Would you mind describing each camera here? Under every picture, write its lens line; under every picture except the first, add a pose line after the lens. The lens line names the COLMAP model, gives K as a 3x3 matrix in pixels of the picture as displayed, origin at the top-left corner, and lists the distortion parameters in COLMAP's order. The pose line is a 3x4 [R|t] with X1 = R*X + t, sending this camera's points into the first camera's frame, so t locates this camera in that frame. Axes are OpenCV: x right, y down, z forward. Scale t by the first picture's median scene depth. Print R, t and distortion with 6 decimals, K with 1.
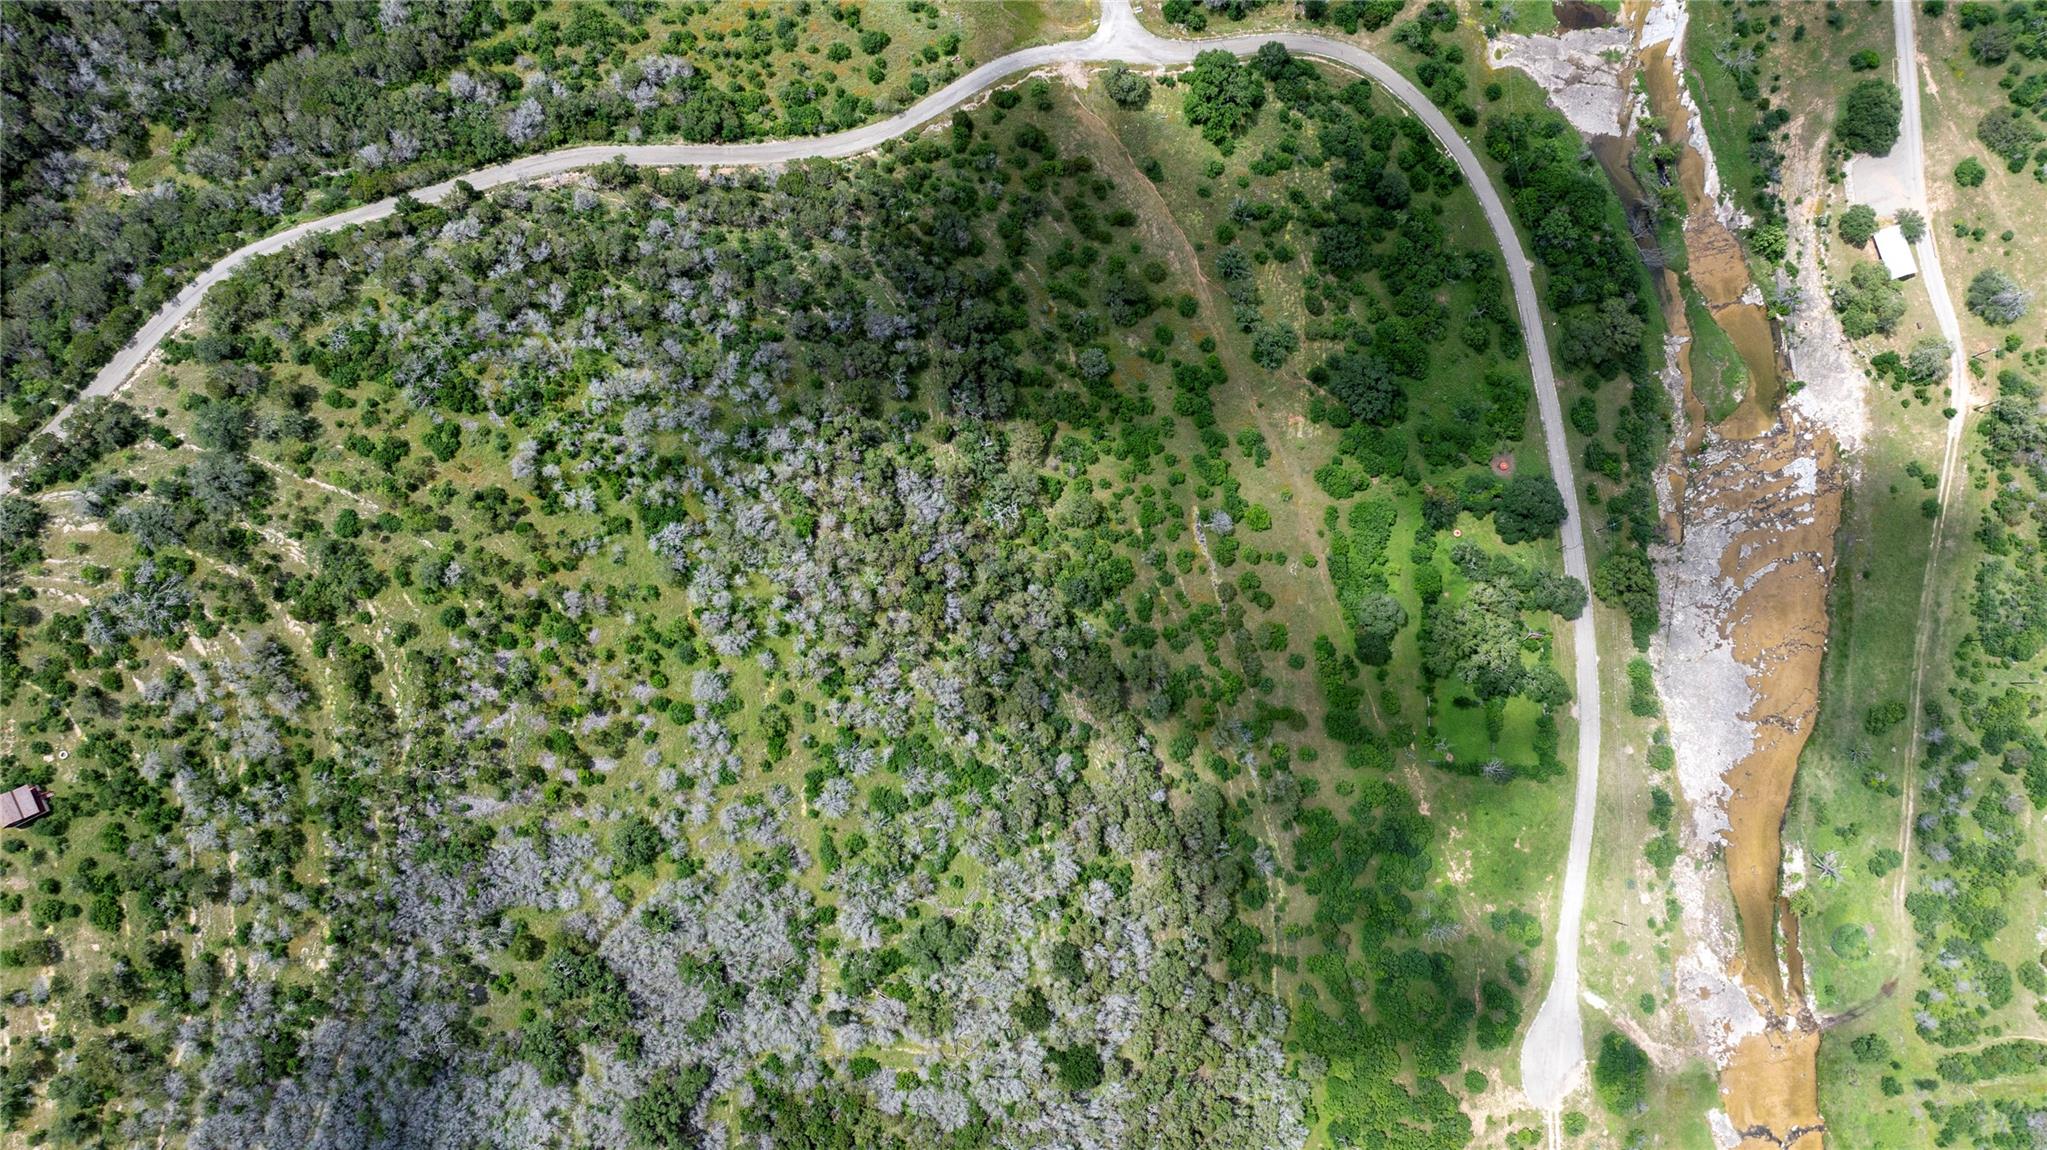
lens RADIAL K [[1443.4, 0, 1023.8], [0, 1443.4, 554.0], [0, 0, 1]] dist [-0.021705, 0.008310]
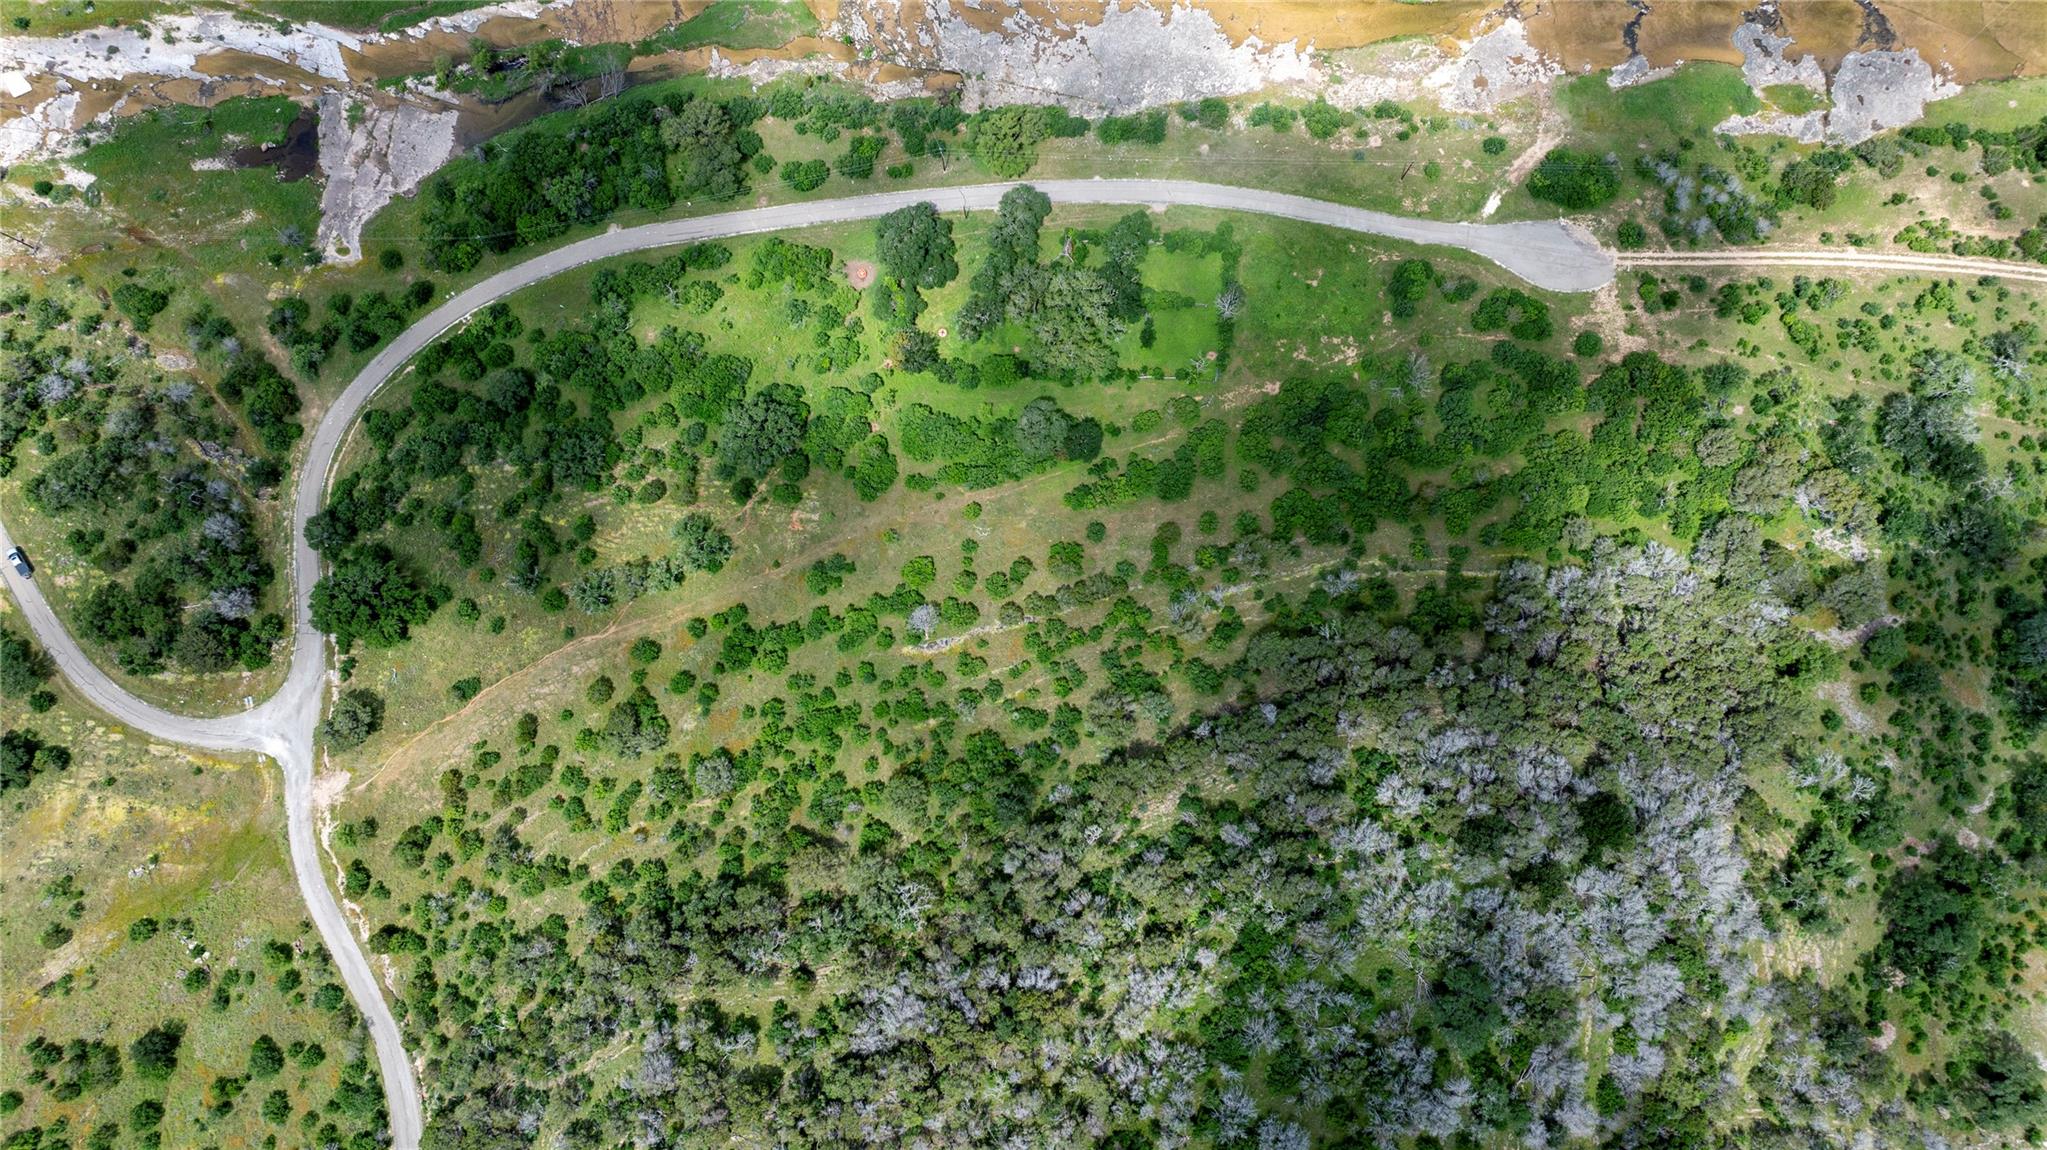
lens RADIAL K [[1443.4, 0, 1026.5], [0, 1443.4, 593.3], [0, 0, 1]] dist [-0.021705, 0.008310]
pose [[0.020318, -0.993660, 0.110573, 0.063668], [0.993697, 0.032265, 0.107356, -0.051796], [-0.110243, 0.107695, 0.988053, 0.199601]]
